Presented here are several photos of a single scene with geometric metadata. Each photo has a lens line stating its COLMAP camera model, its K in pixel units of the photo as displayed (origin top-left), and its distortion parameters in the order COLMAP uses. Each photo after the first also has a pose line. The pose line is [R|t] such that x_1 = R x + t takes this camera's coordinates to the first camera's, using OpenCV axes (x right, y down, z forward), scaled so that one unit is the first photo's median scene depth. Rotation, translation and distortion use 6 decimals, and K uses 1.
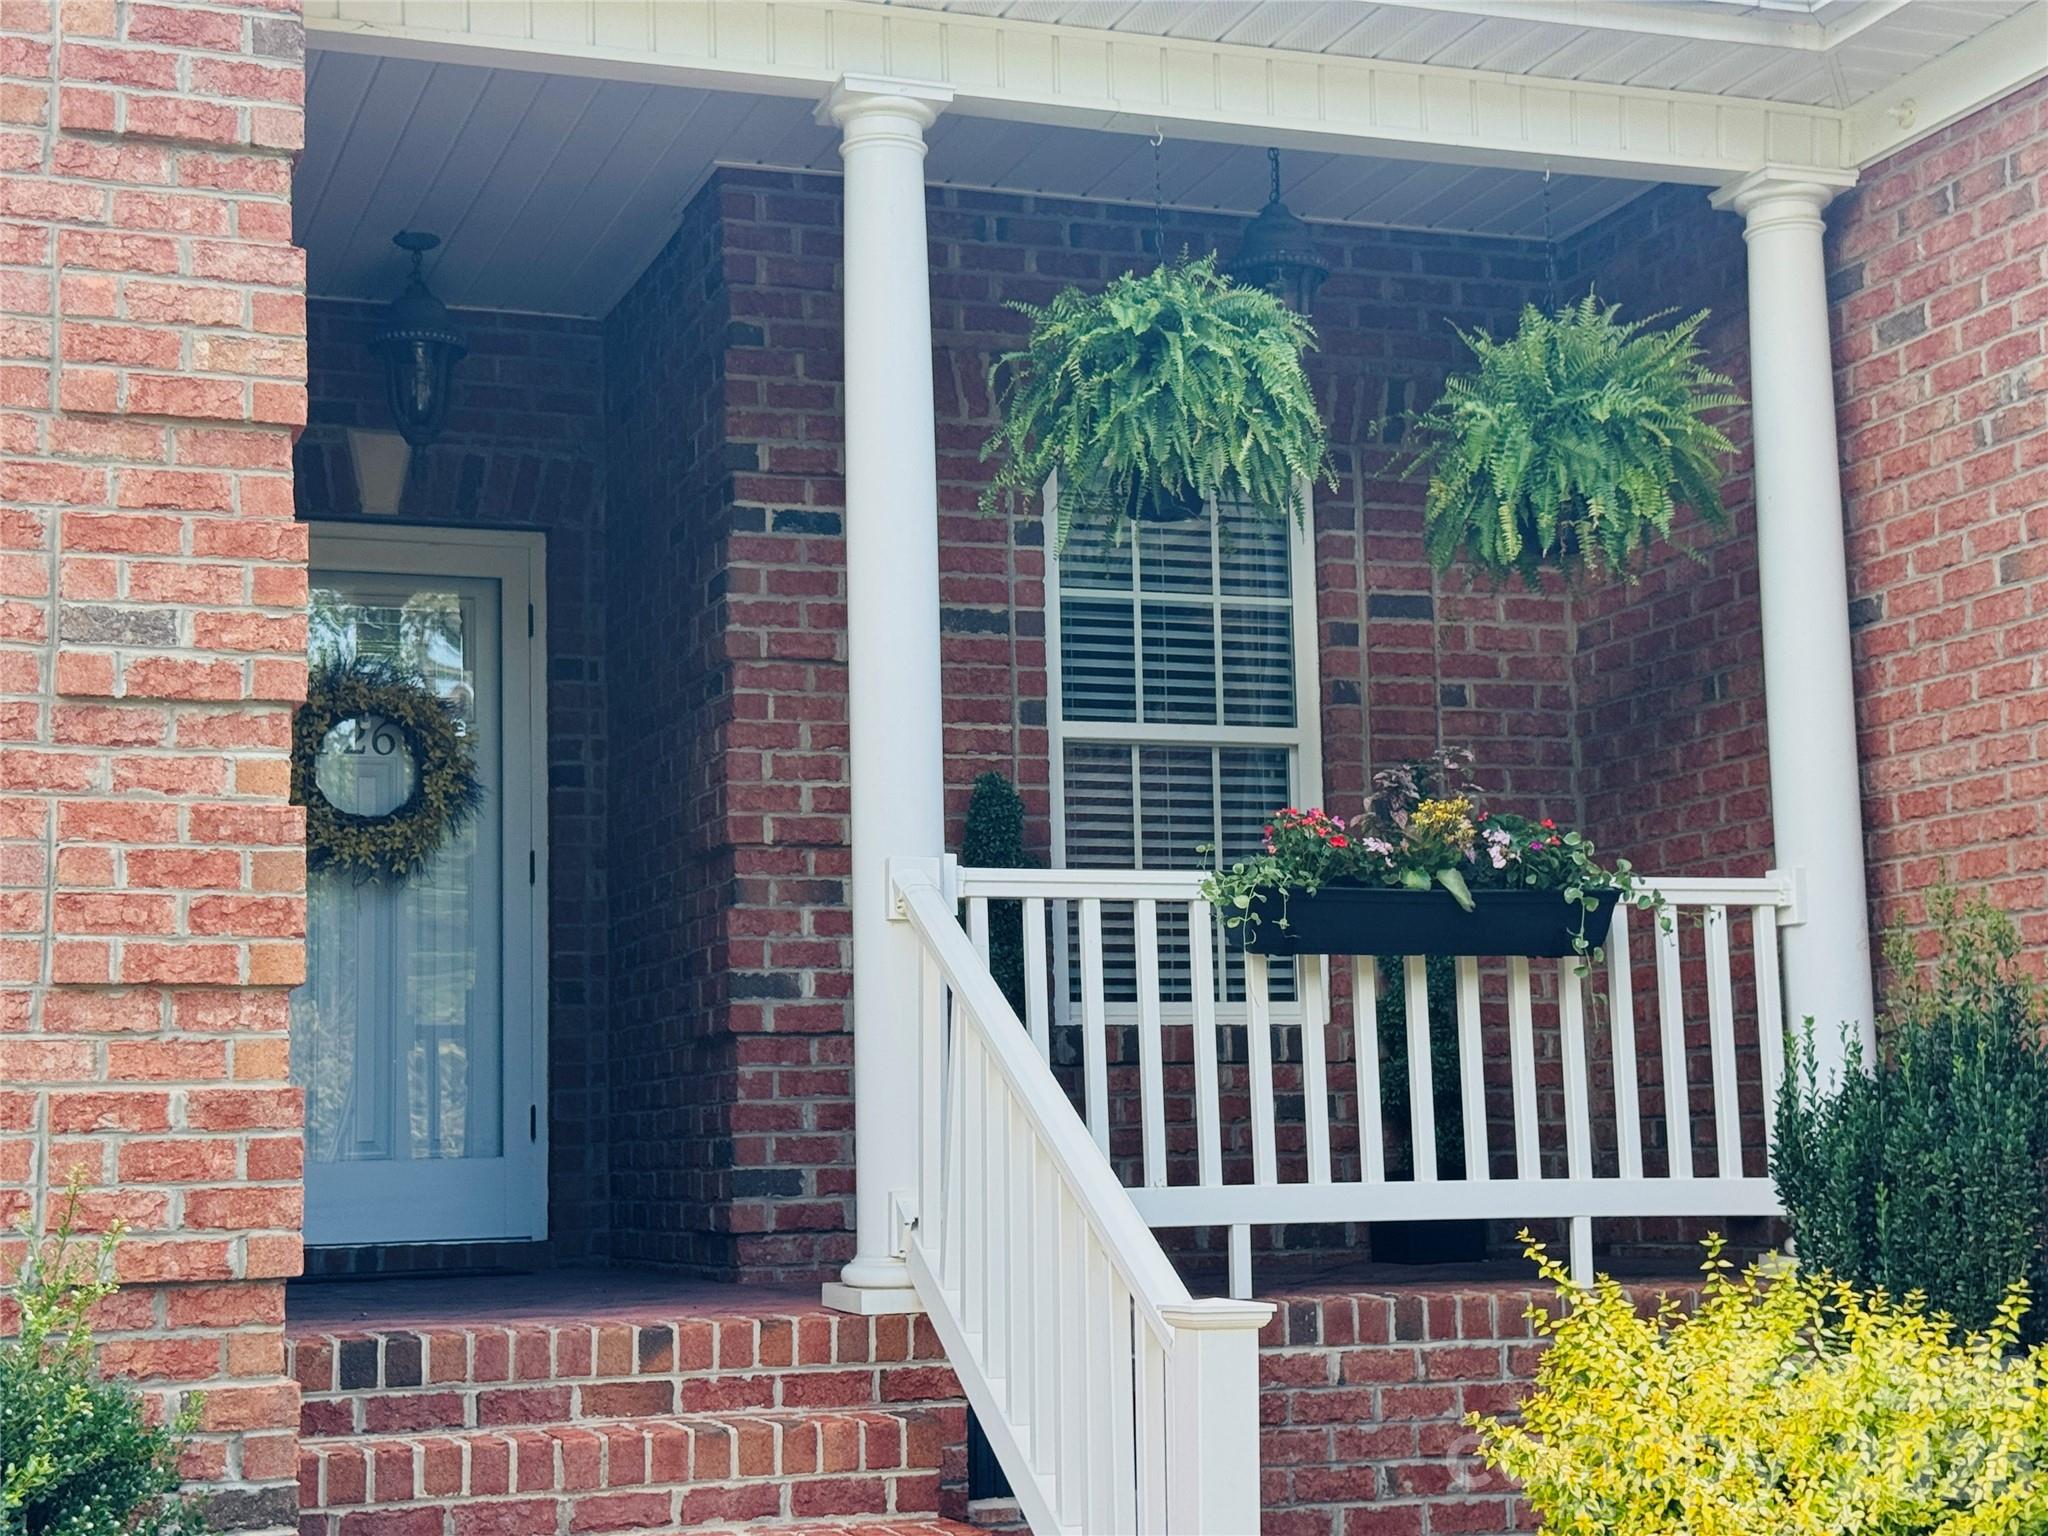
lens RADIAL K [[3146.2, 0, 1020.6], [0, 3146.2, 783.1], [0, 0, 1]] dist [0.227691, -0.635692]
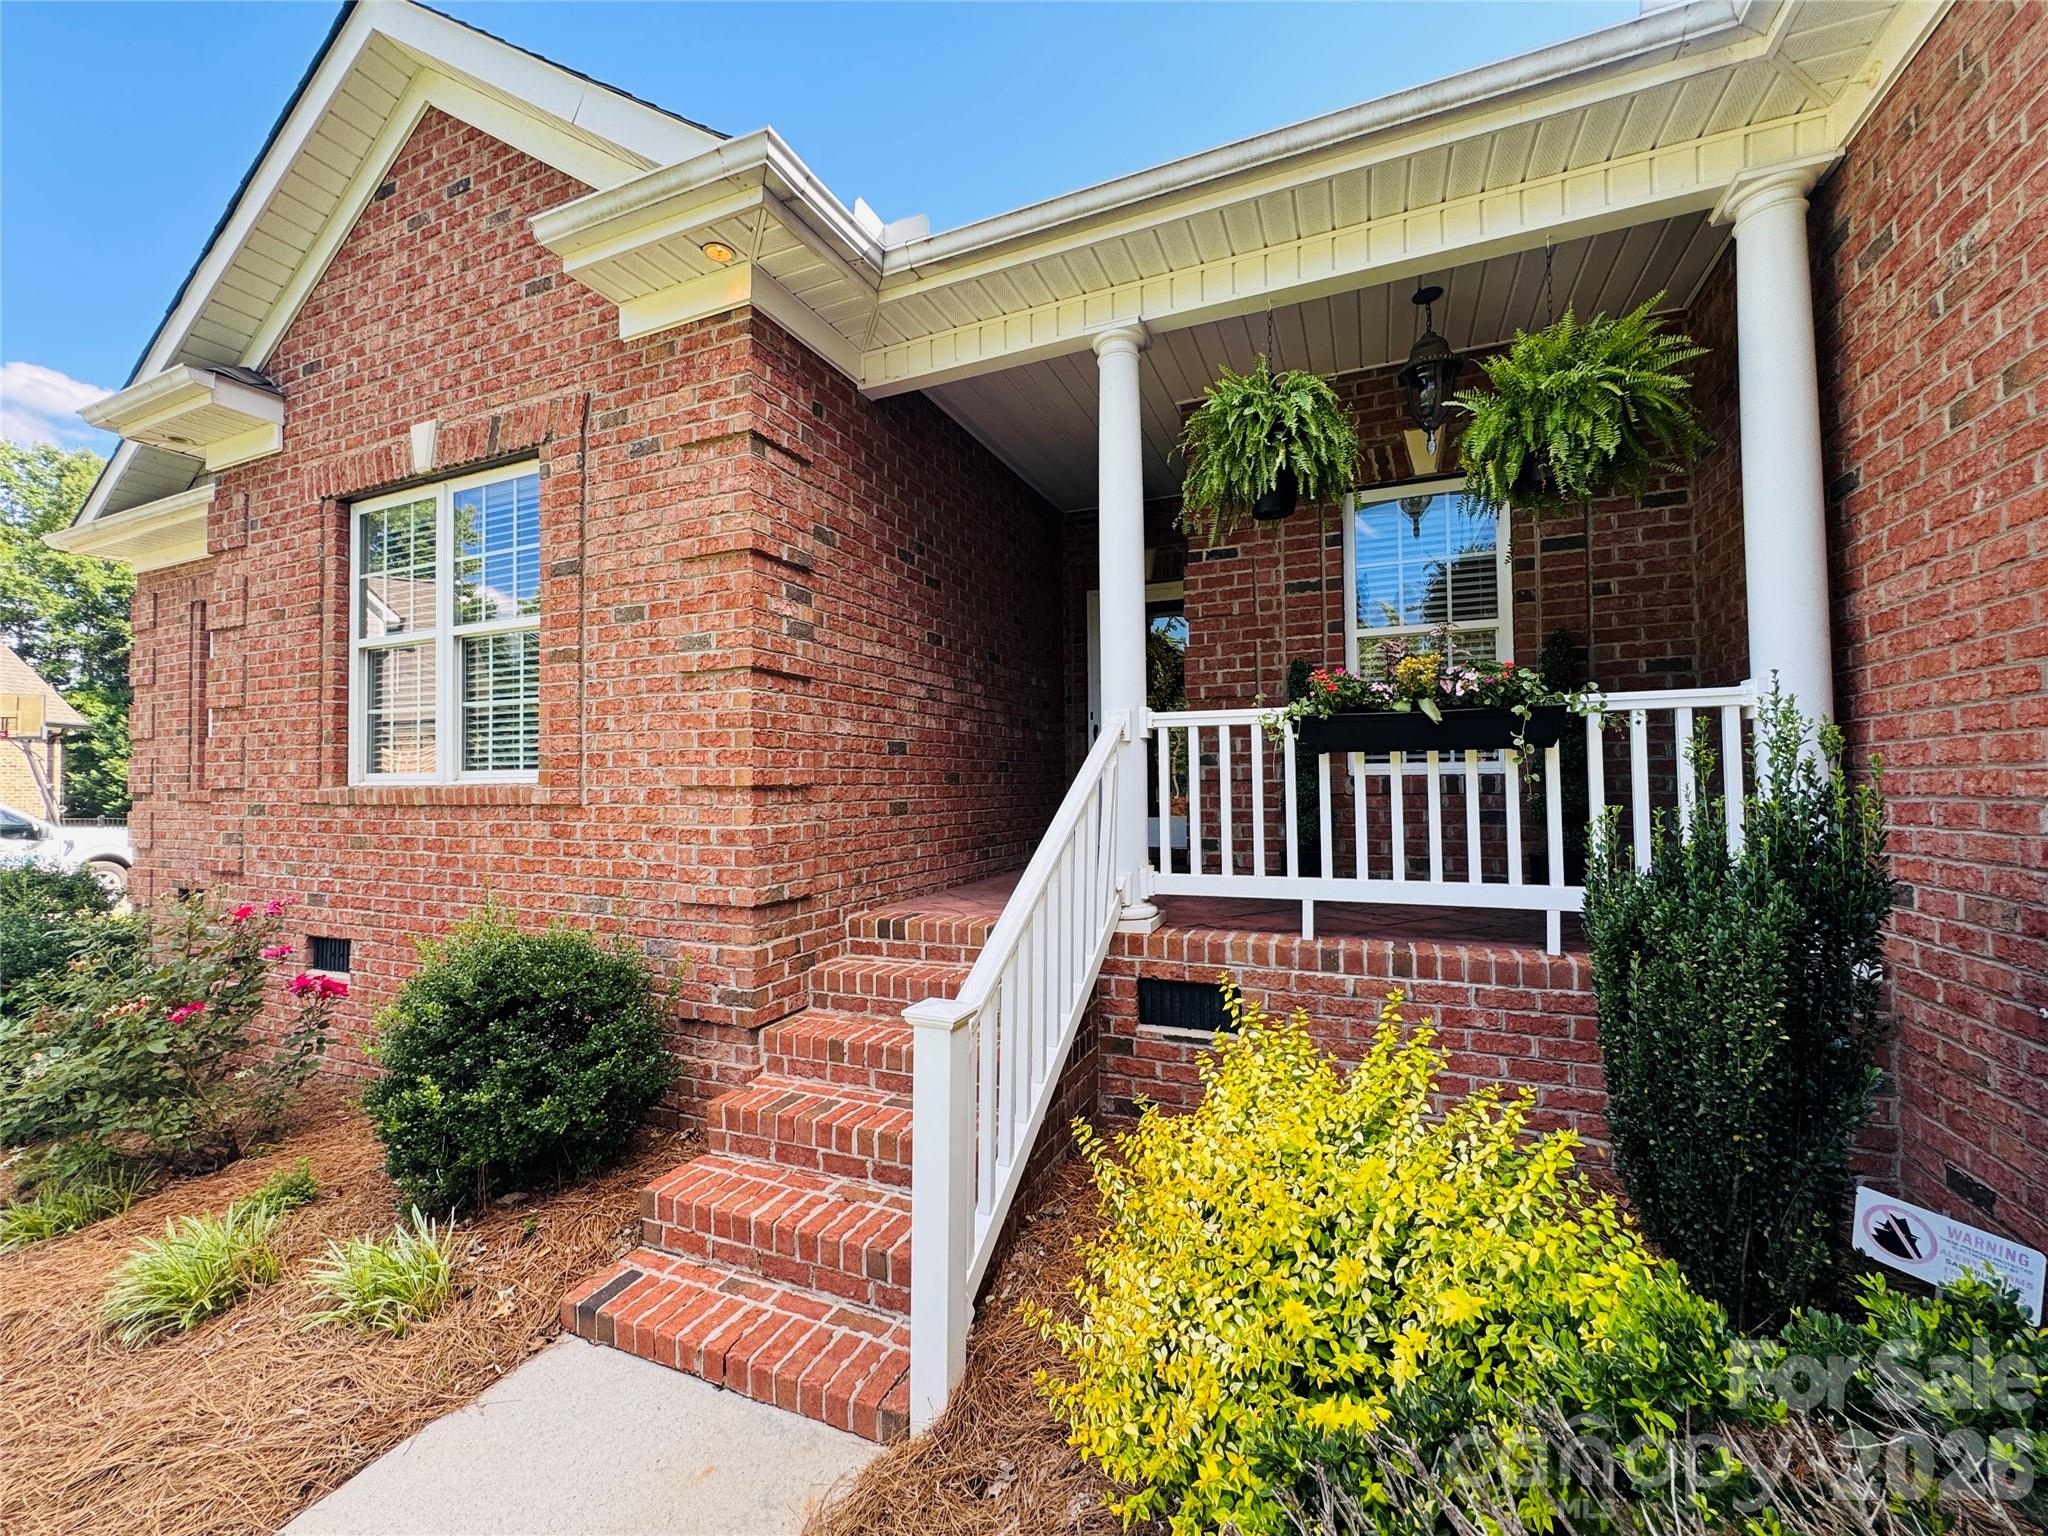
lens RADIAL K [[821.3, 0, 1026.0], [0, 821.3, 765.9], [0, 0, 1]] dist [-0.001846, 0.000123]
pose [[0.732101, -0.002485, -0.681192, 0.264586], [0.077189, 0.993855, 0.079333, 0.011946], [0.676809, -0.110660, 0.727794, 0.533794]]
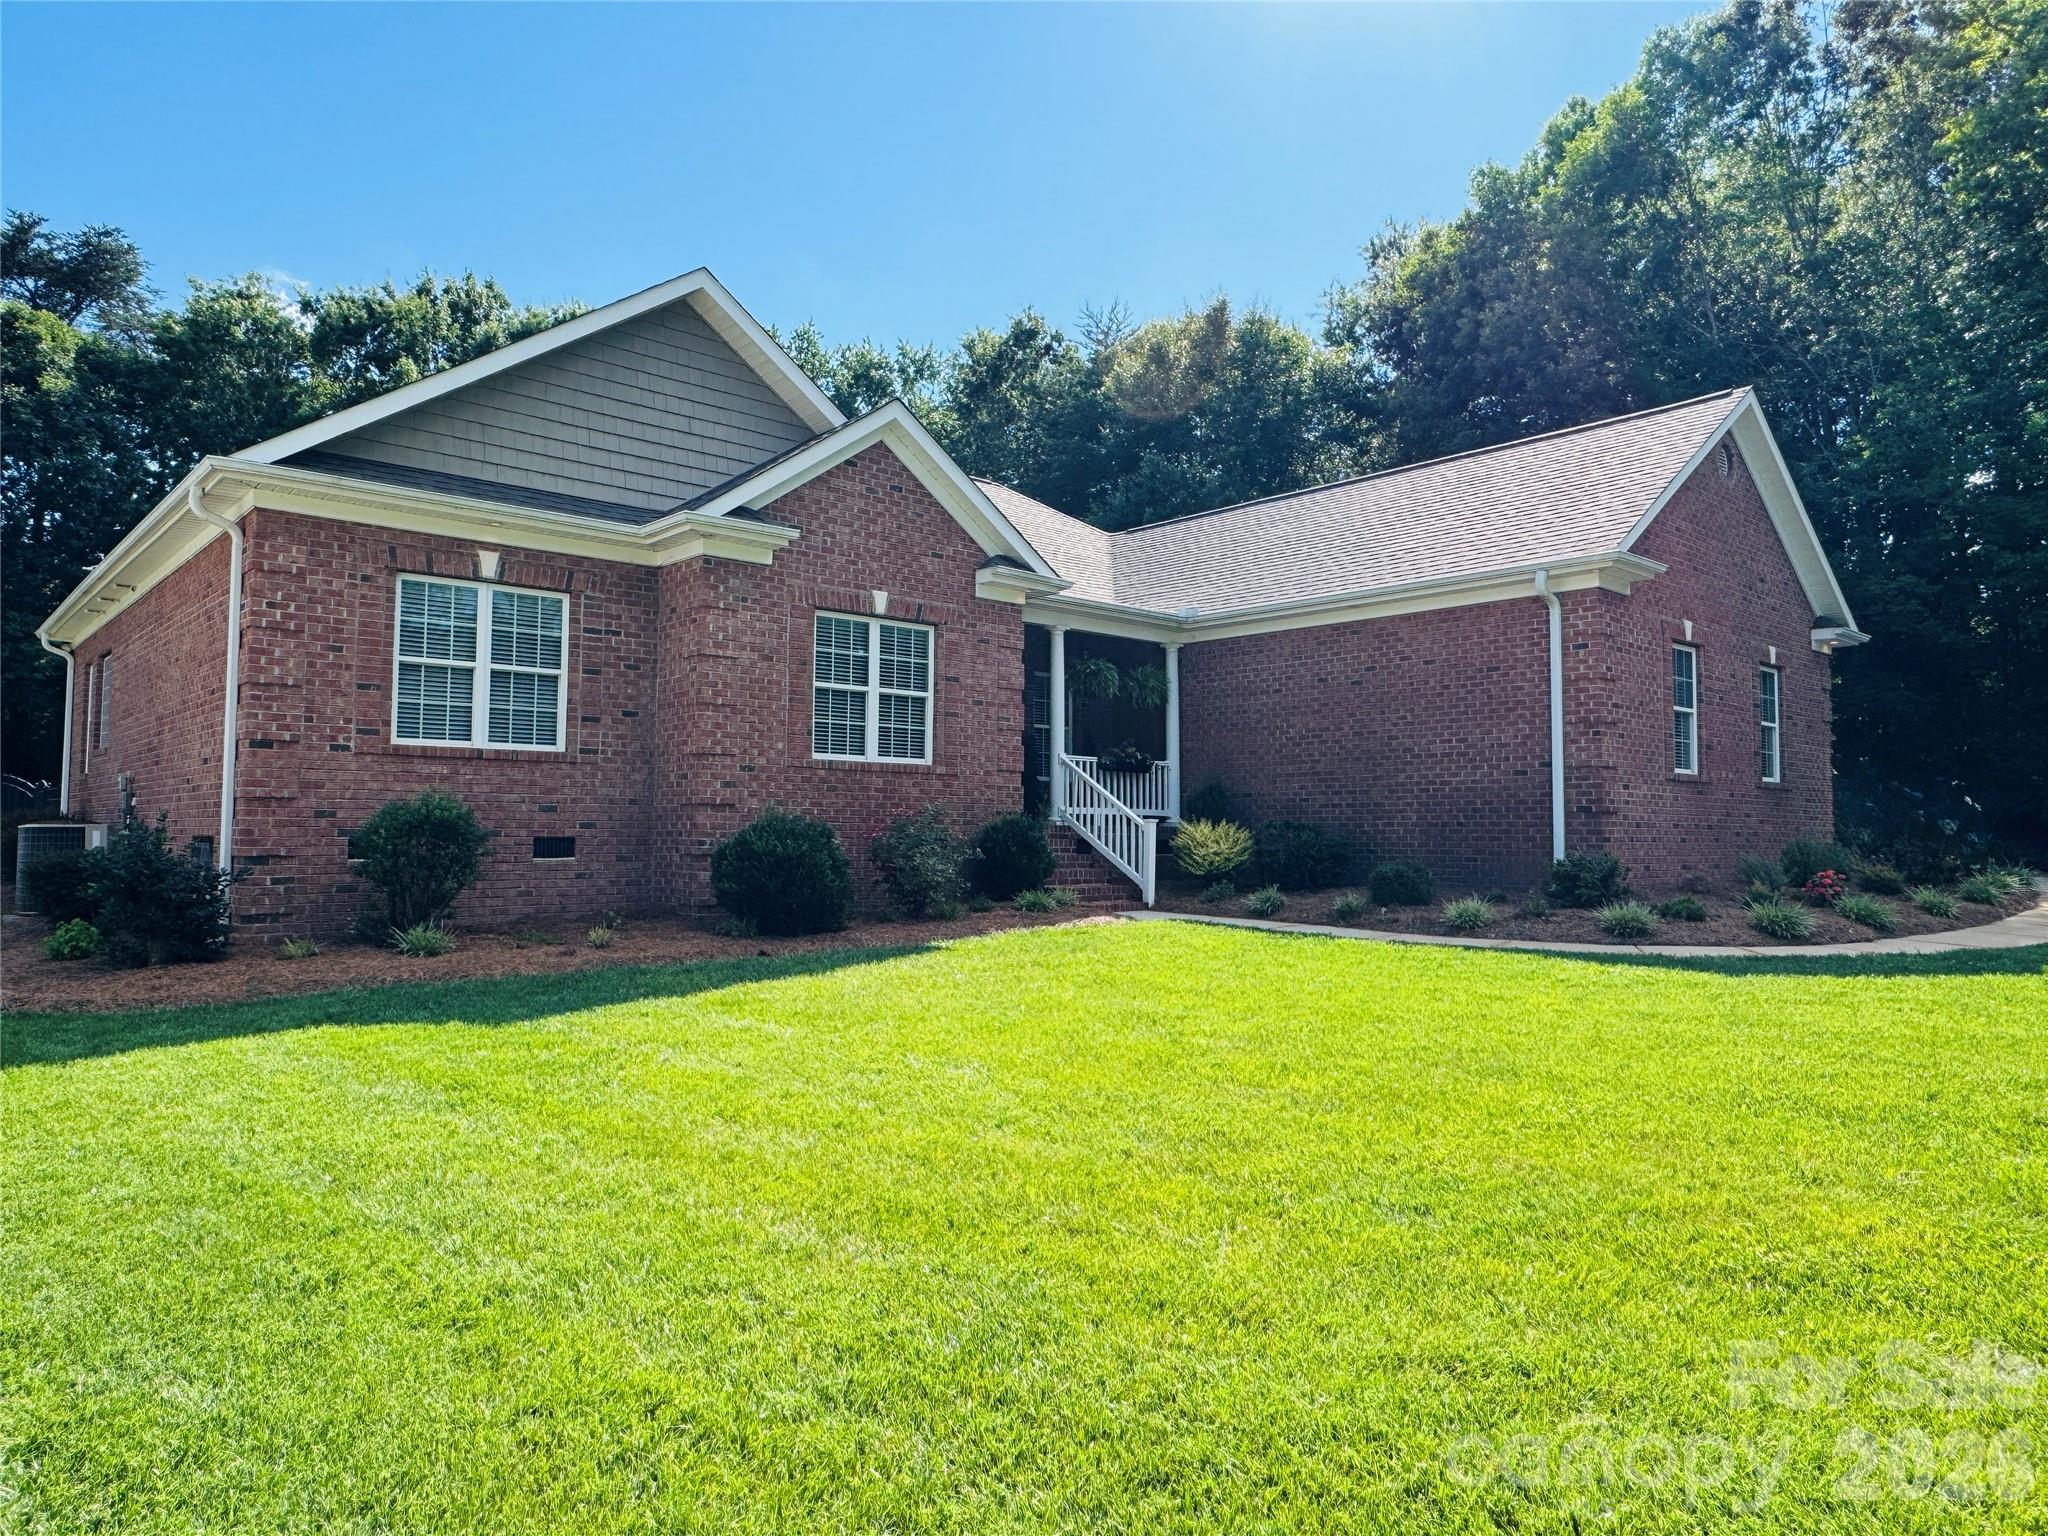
lens RADIAL K [[1313.3, 0, 1024.0], [0, 1313.3, 768.0], [0, 0, 1]] dist [0.000309, -0.000003]
pose [[0.927413, 0.048901, 0.370830, -0.995689], [-0.075404, 0.995505, 0.057304, -0.084309], [-0.366360, -0.081106, 0.926931, -1.289019]]
